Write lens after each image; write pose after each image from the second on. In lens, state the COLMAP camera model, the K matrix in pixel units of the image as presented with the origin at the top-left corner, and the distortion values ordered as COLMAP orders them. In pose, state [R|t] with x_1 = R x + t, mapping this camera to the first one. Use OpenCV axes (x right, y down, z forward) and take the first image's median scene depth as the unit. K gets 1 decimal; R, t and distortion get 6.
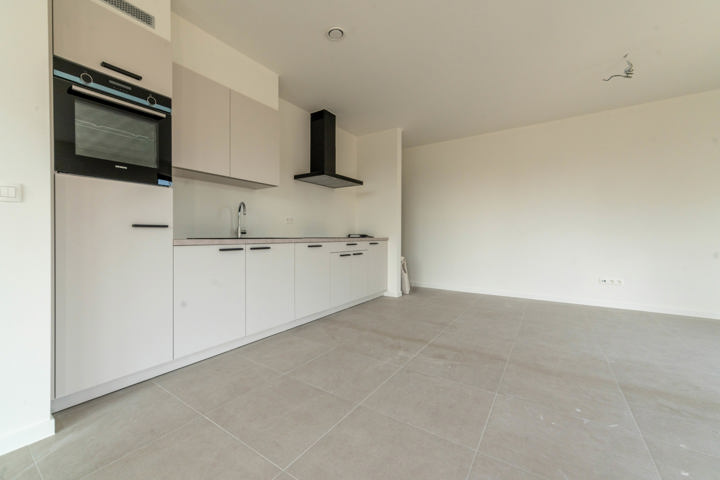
lens RADIAL K [[296.9, 0, 361.2], [0, 296.9, 240.9], [0, 0, 1]] dist [0.001677, 0.000170]
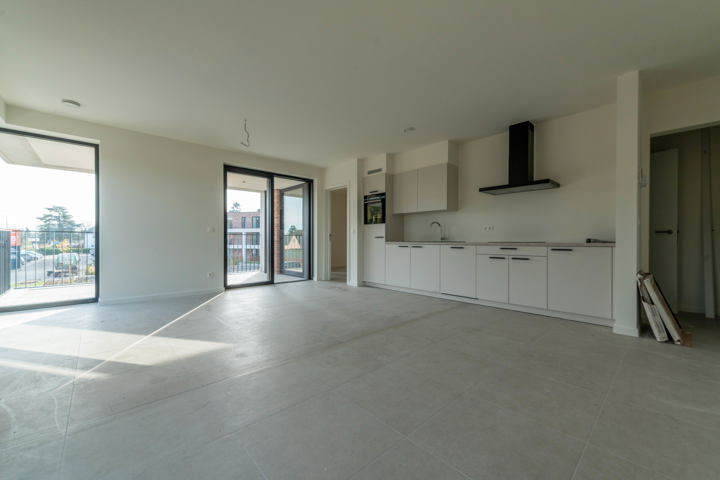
lens RADIAL K [[296.9, 0, 363.0], [0, 296.9, 239.0], [0, 0, 1]] dist [0.001677, 0.000170]
pose [[-0.166493, 0.015230, -0.985925, 1.167404], [-0.006093, 0.999846, 0.016474, -0.040821], [0.986024, 0.008750, -0.166374, 0.669082]]
